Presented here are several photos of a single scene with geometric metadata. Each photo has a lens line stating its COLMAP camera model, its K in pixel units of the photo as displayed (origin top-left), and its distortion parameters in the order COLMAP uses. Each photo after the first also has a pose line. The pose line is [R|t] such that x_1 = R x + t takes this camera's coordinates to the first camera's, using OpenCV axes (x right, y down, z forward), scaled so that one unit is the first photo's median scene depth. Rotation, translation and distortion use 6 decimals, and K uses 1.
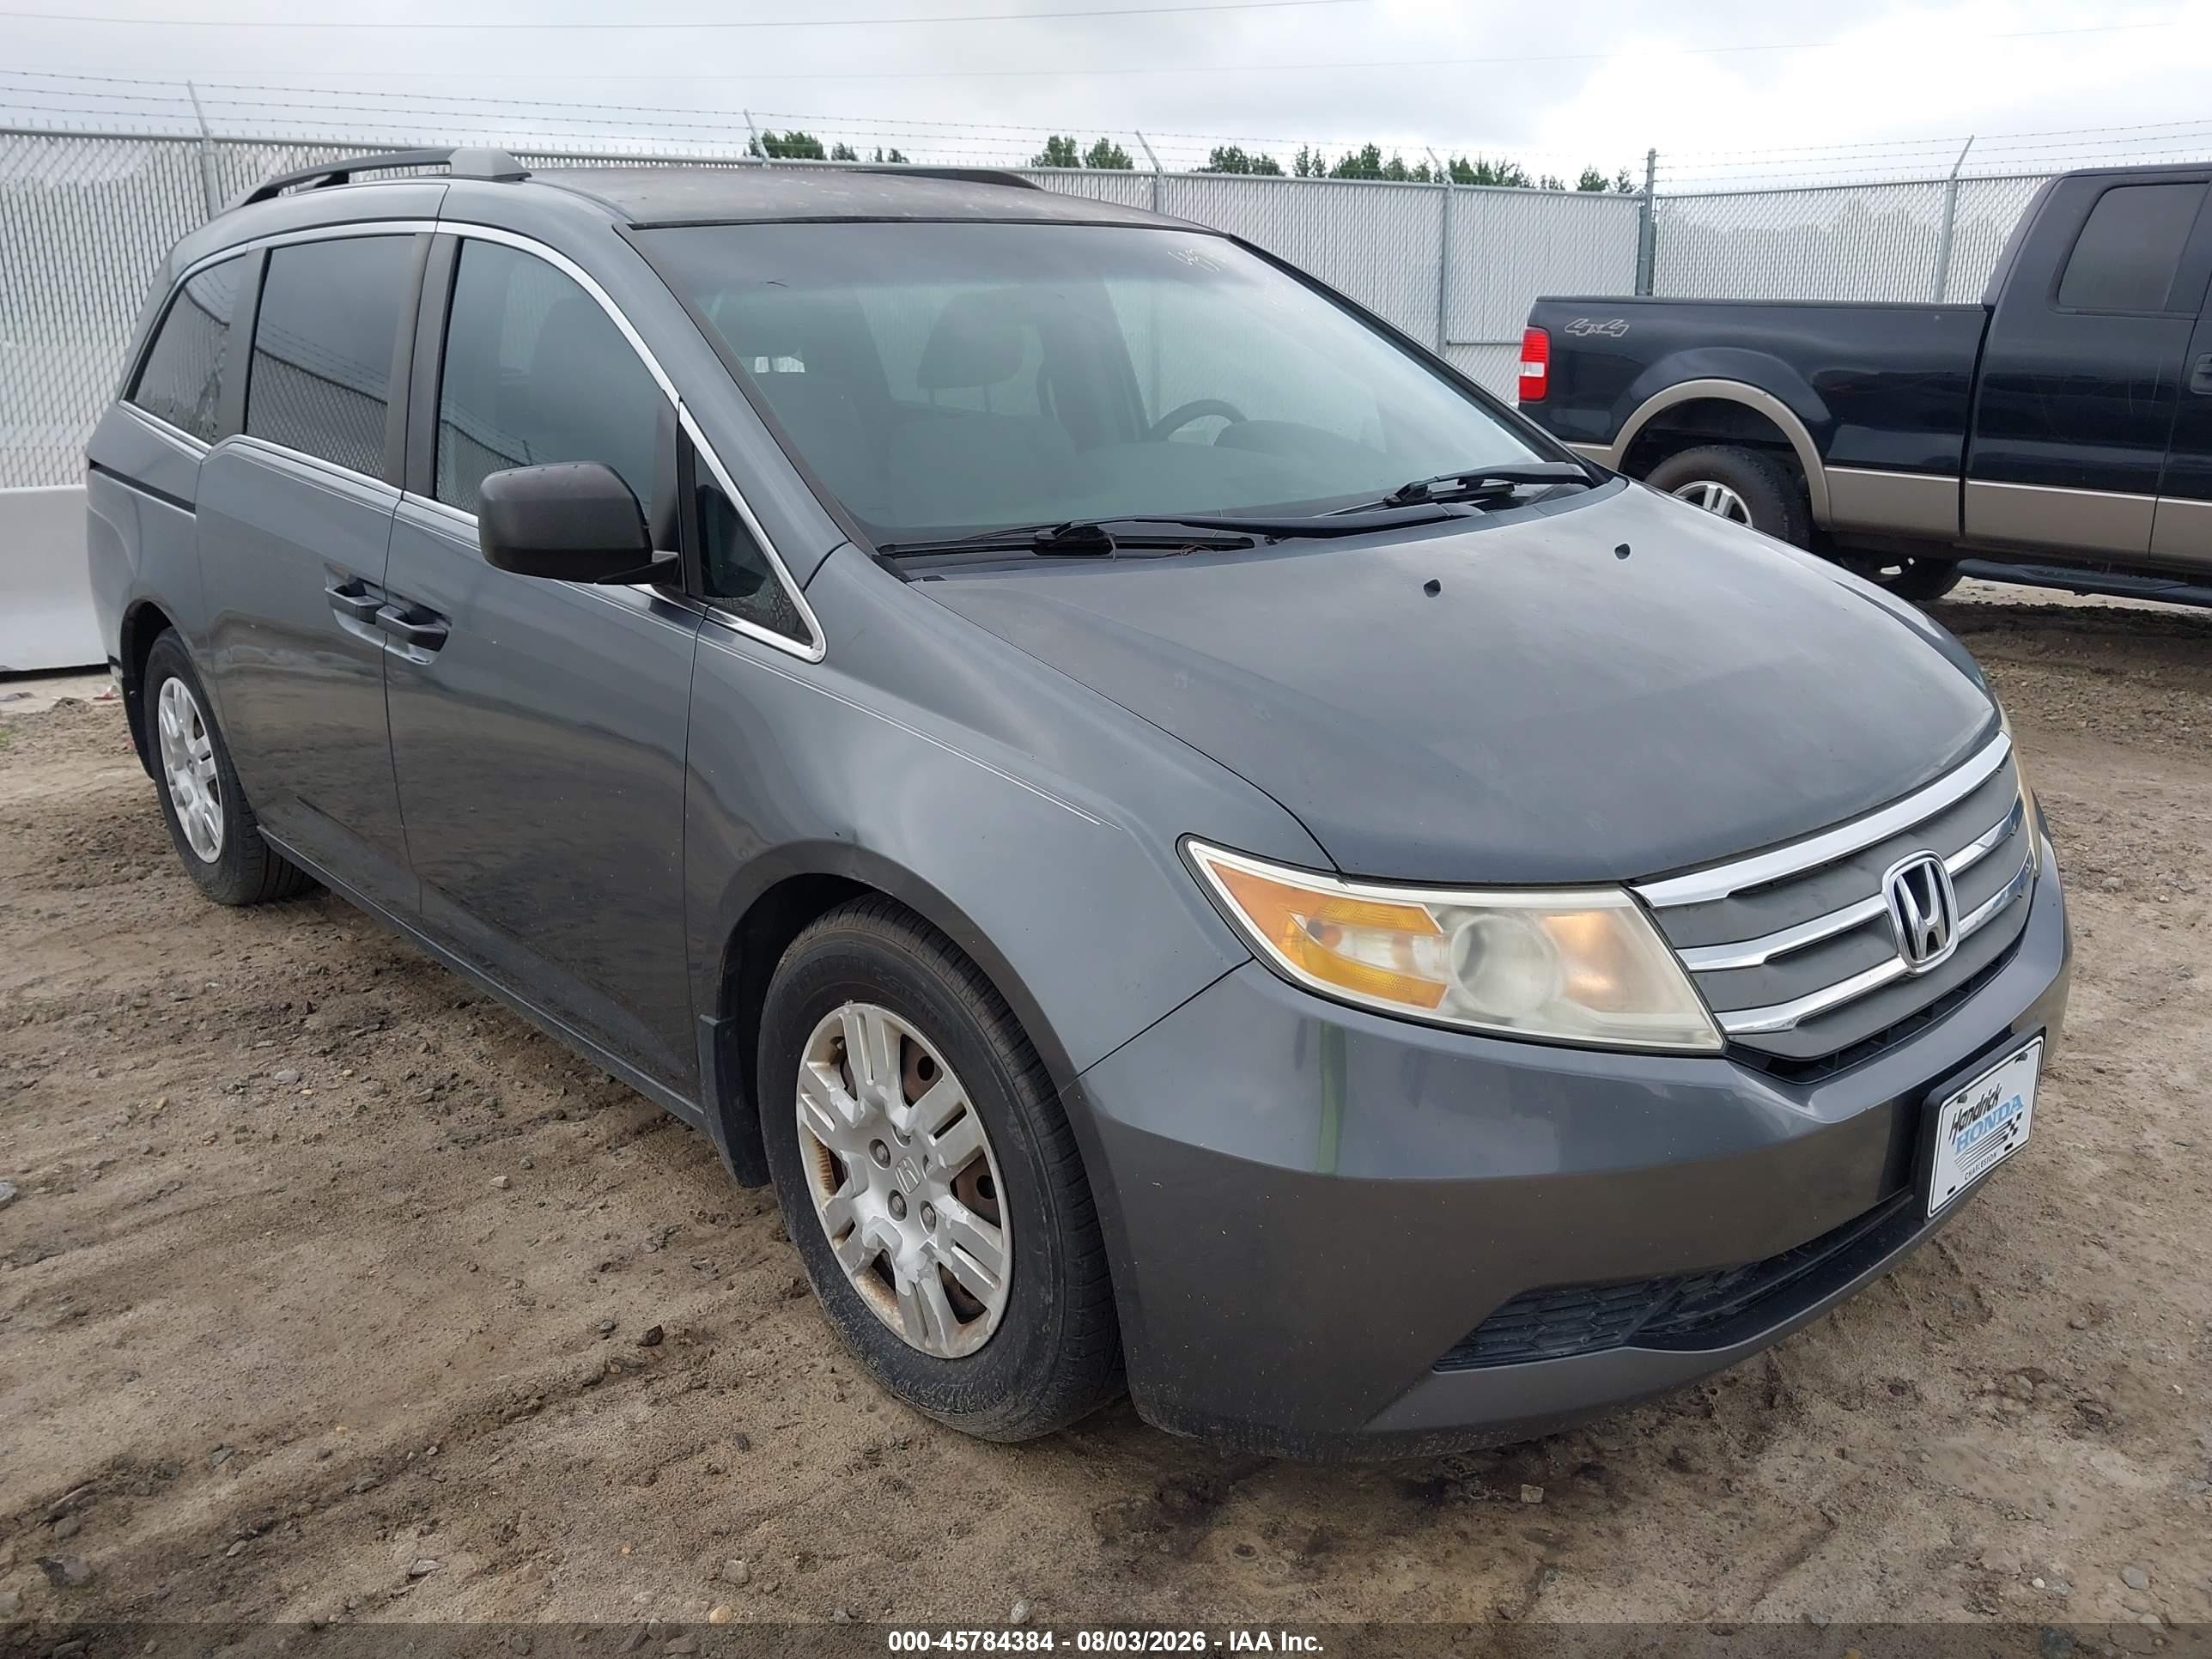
lens RADIAL K [[1859.8, 0, 1087.7], [0, 1859.8, 845.2], [0, 0, 1]] dist [-0.006966, -0.028410]
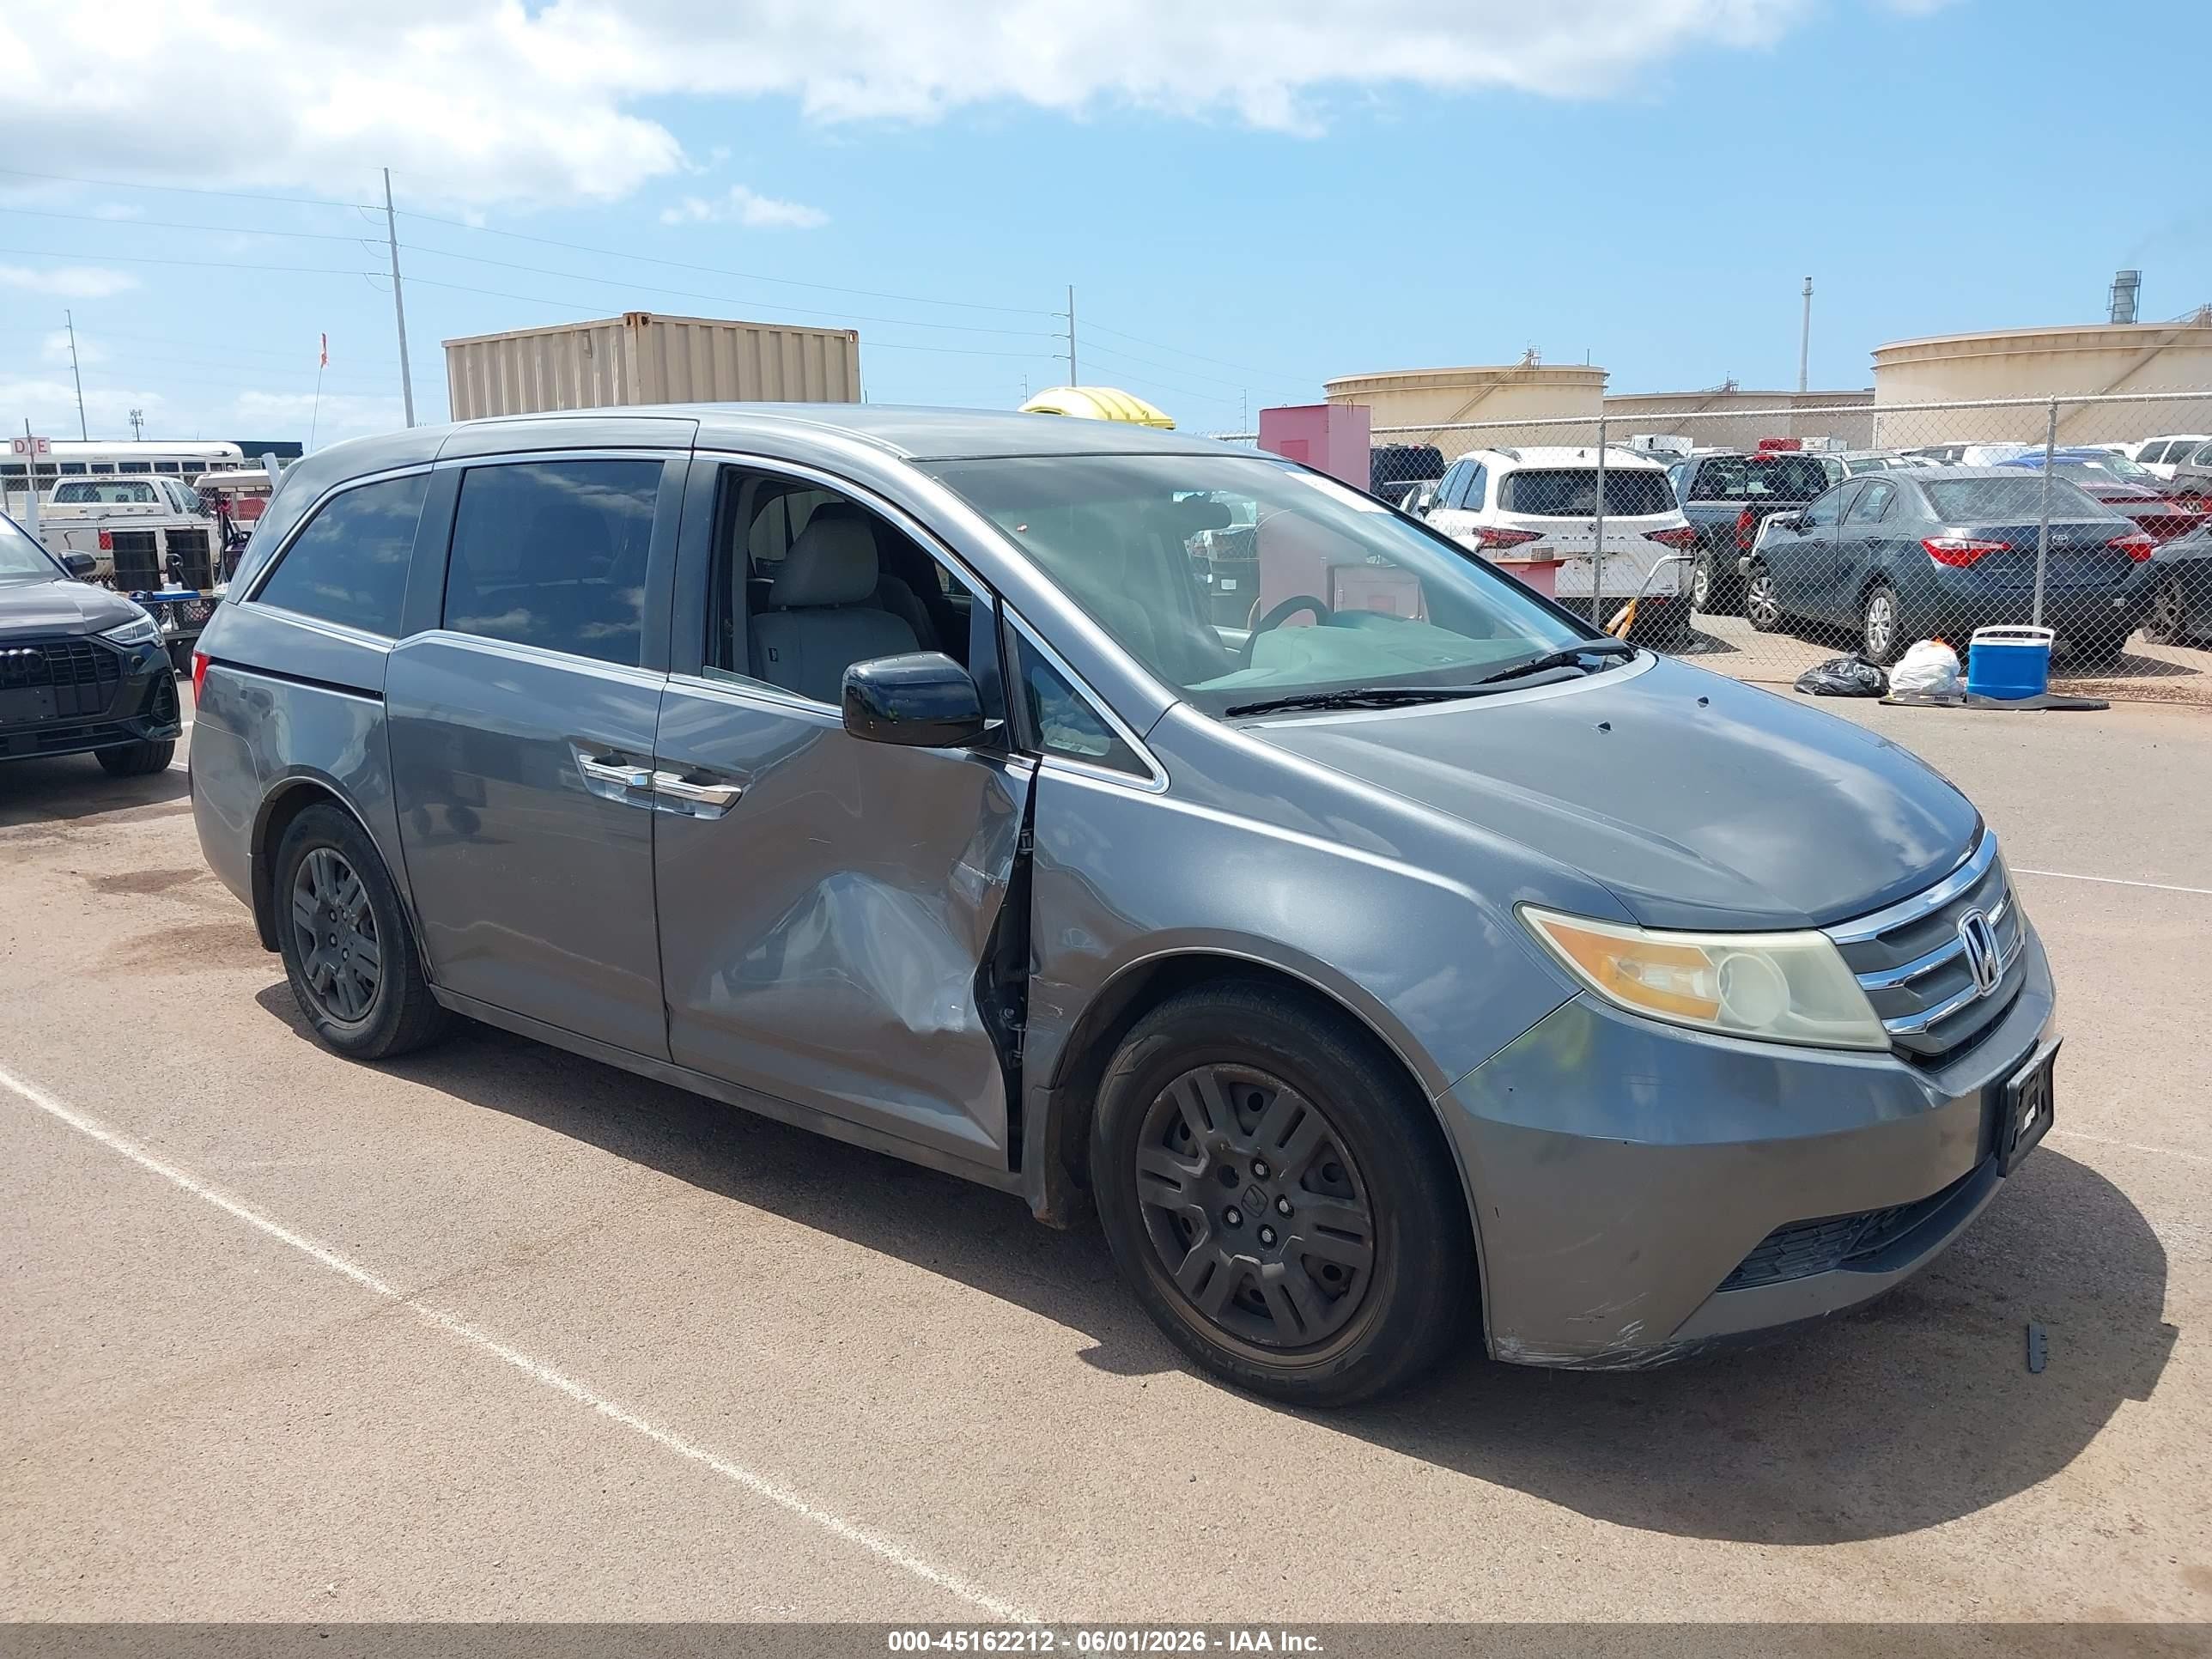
lens RADIAL K [[1859.8, 0, 1098.6], [0, 1859.8, 828.5], [0, 0, 1]] dist [-0.006966, -0.028410]
pose [[0.988978, -0.028693, 0.145256, -0.428056], [0.044287, 0.993455, -0.105290, 0.066066], [-0.141284, 0.110562, 0.983776, -0.290784]]
